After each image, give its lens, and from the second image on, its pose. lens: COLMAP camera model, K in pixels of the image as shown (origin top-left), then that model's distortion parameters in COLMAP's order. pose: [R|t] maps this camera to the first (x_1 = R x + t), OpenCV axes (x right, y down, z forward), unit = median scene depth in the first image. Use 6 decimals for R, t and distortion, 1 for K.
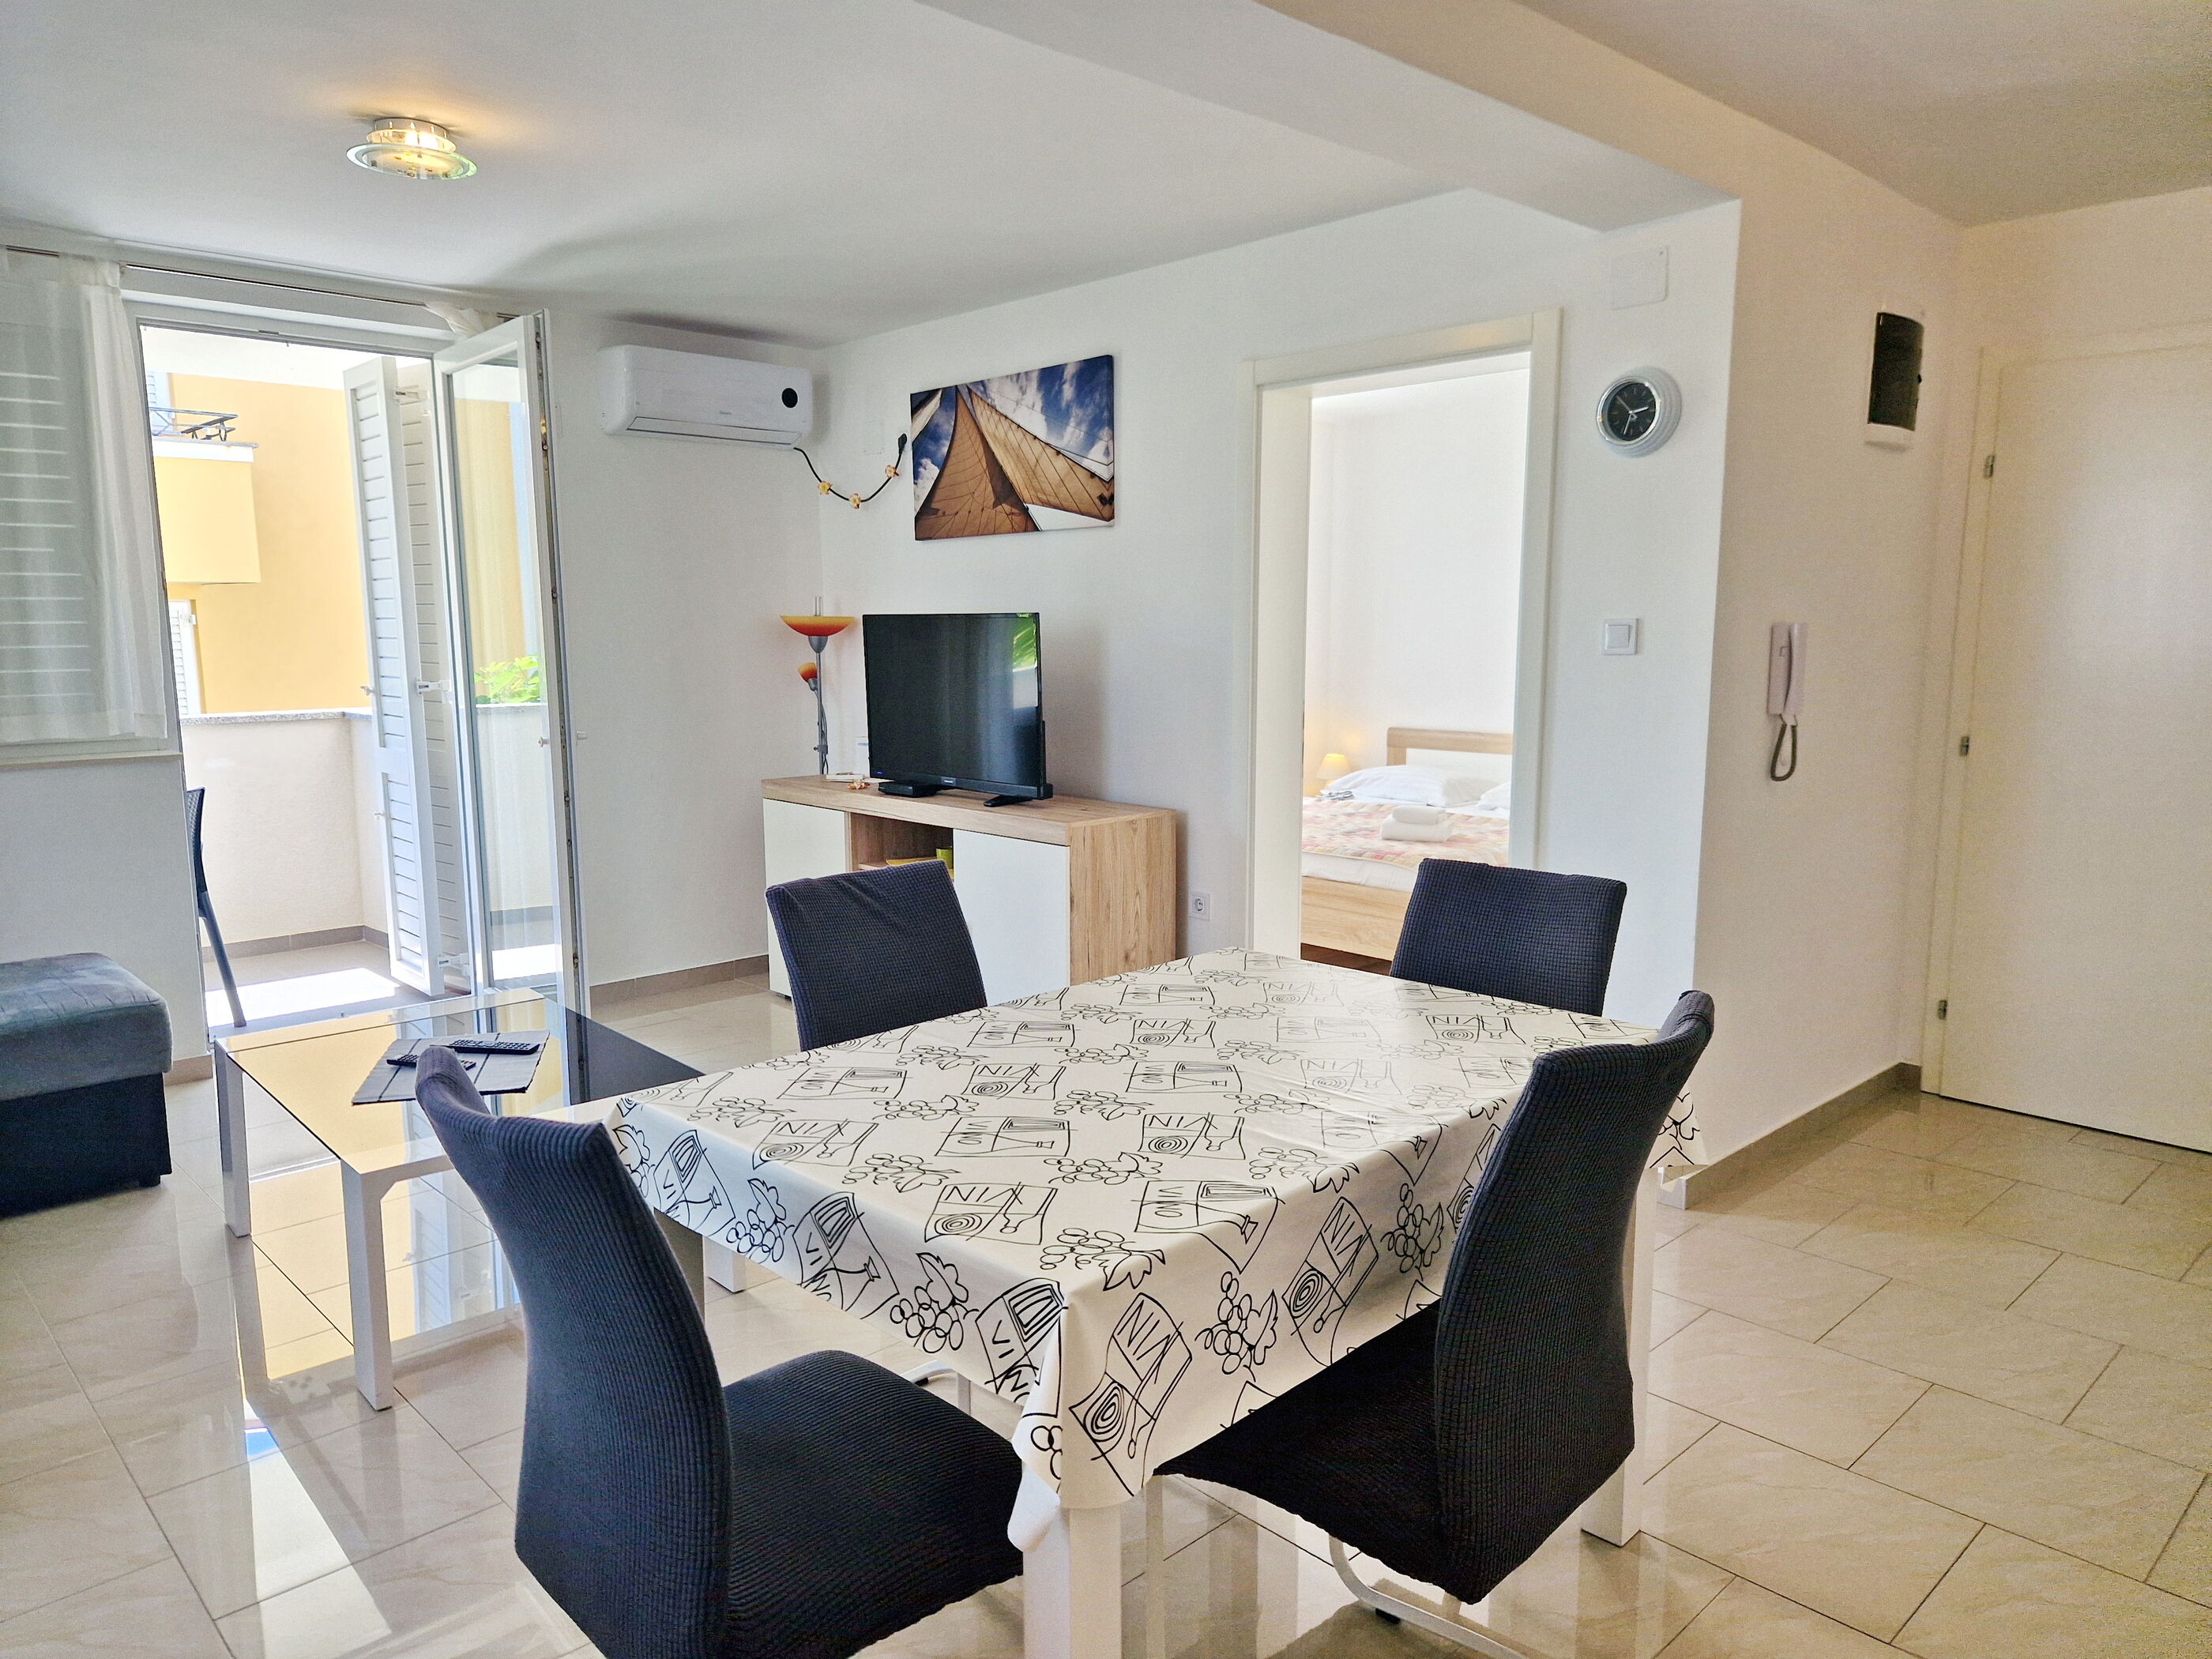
lens RADIAL K [[1480.9, 0, 1080.1], [0, 1480.9, 834.6], [0, 0, 1]] dist [0.084598, -0.086431]
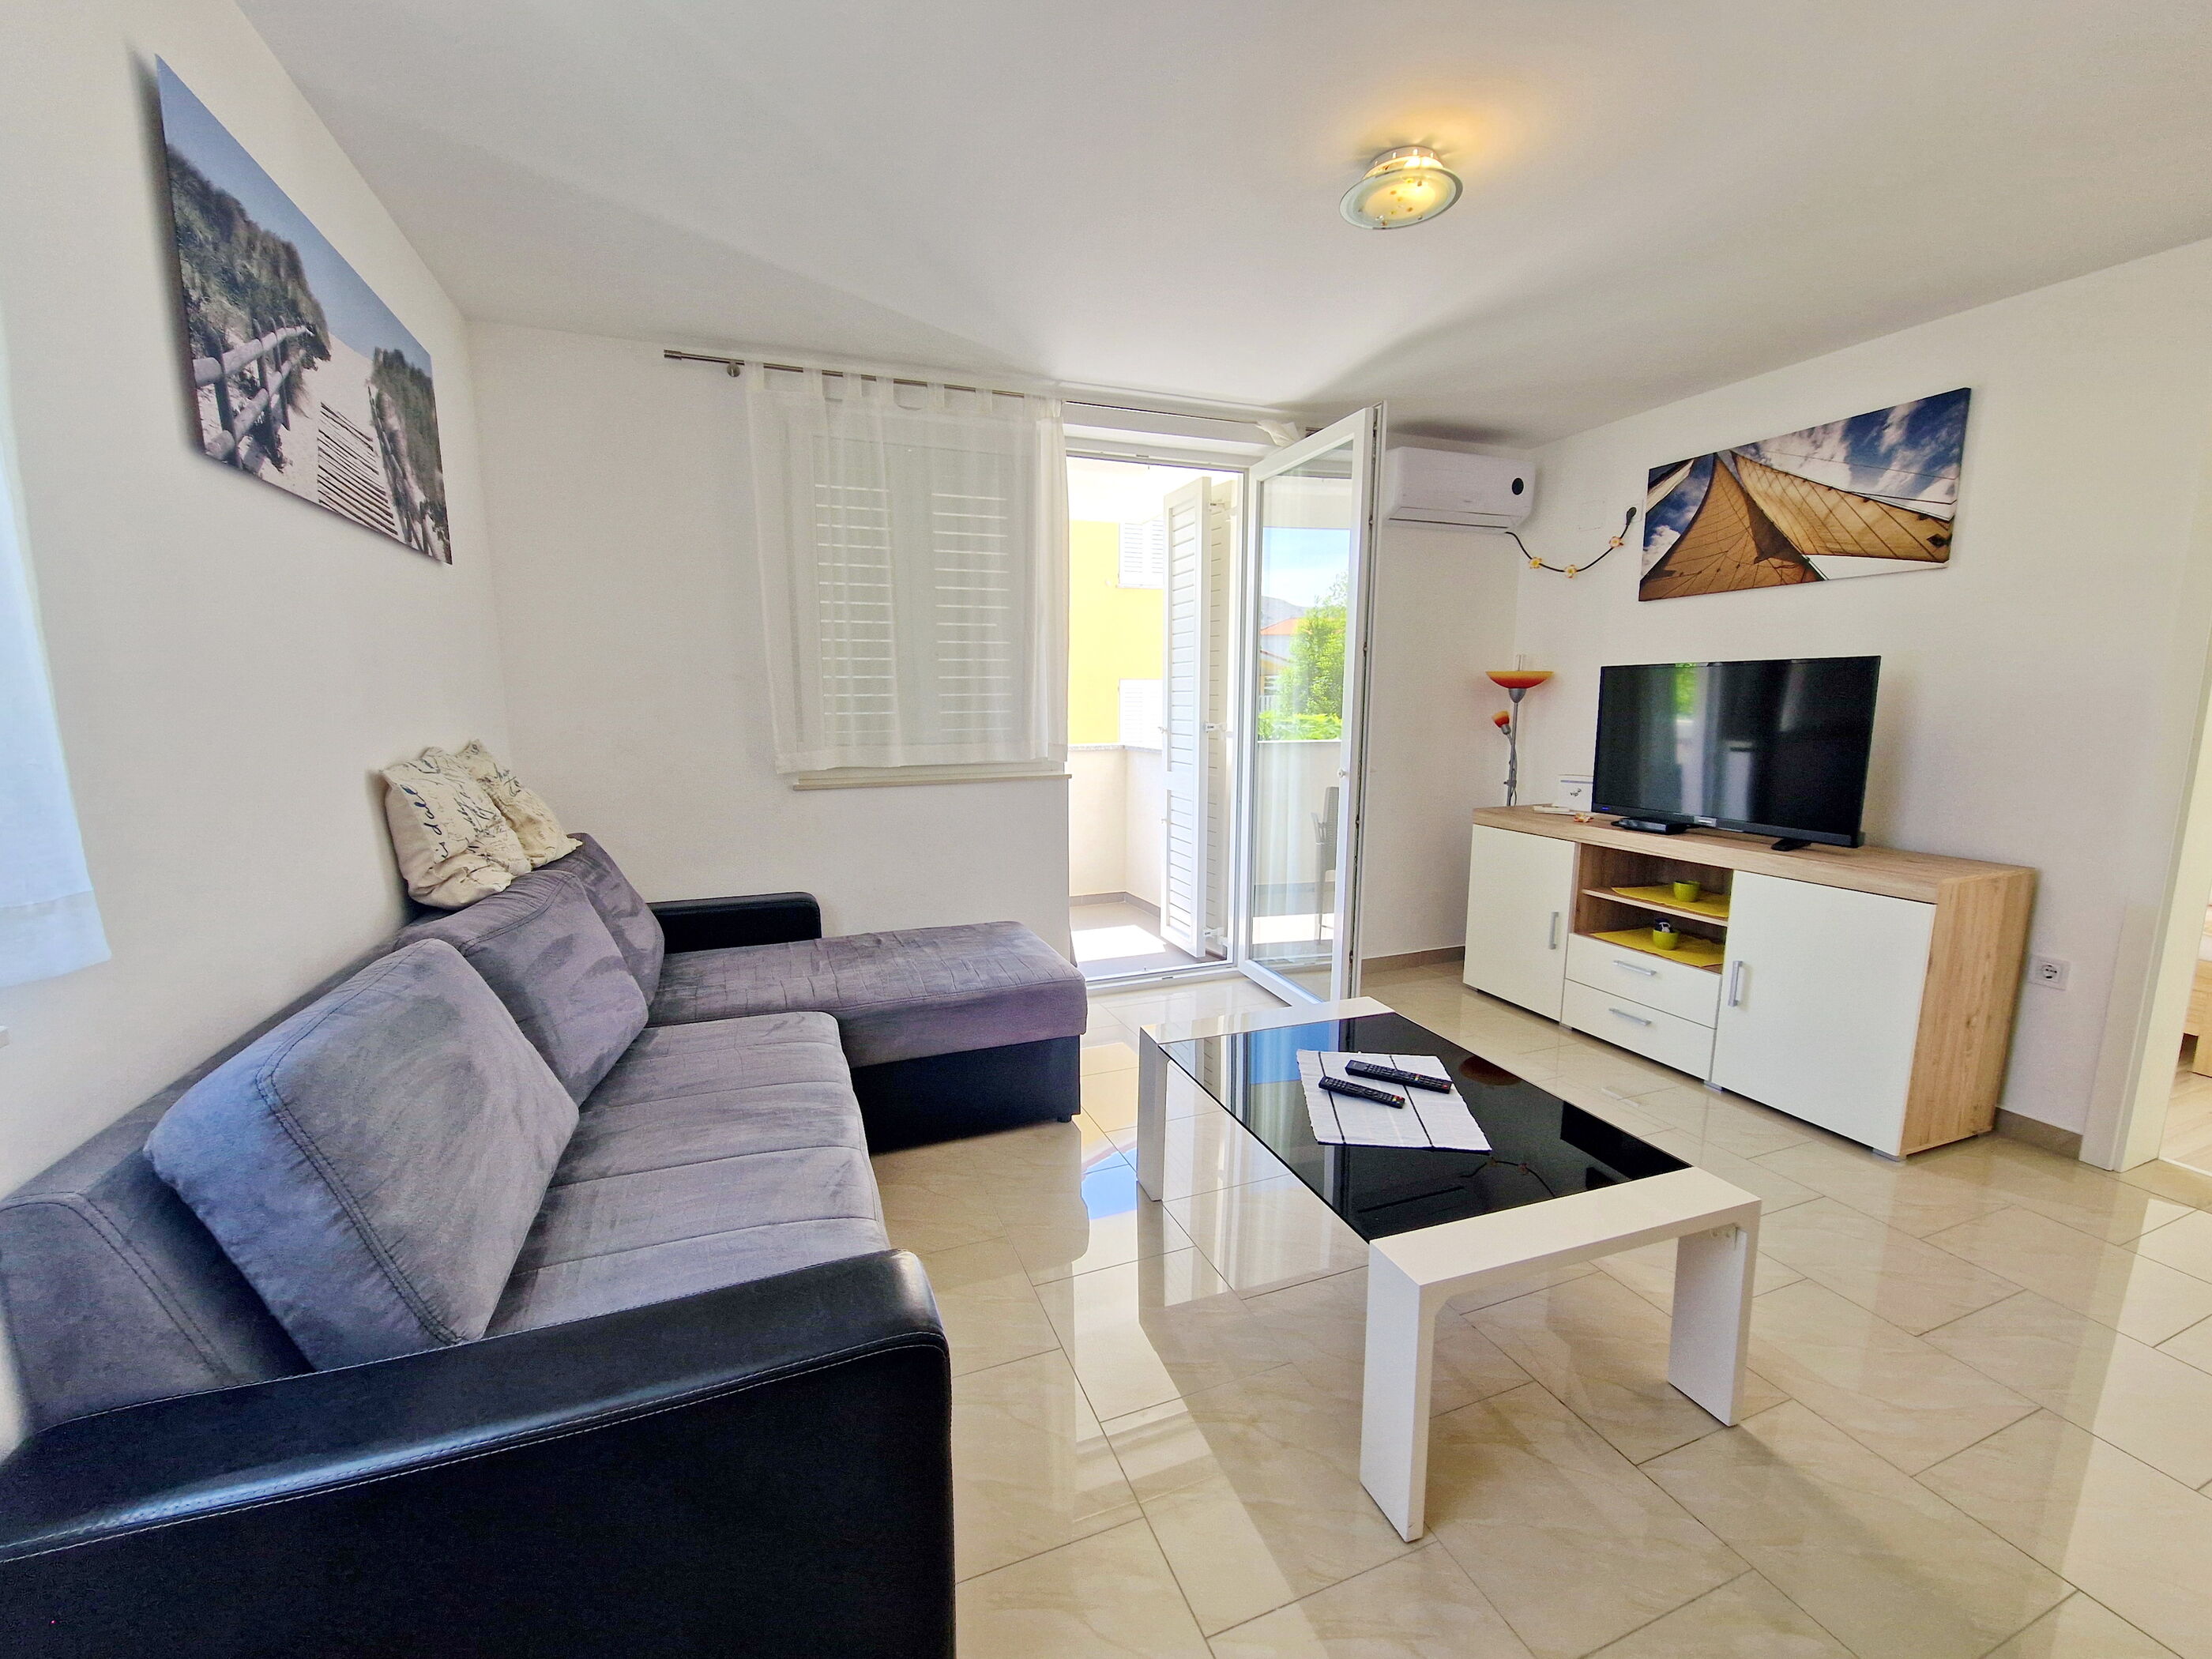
lens RADIAL K [[900.8, 0, 1097.6], [0, 900.8, 840.2], [0, 0, 1]] dist [0.000033, -0.002427]
pose [[0.928036, 0.060723, -0.367507, -0.299455], [-0.054594, 0.998142, 0.027060, -0.019358], [0.368468, -0.005049, 0.929627, 0.287725]]
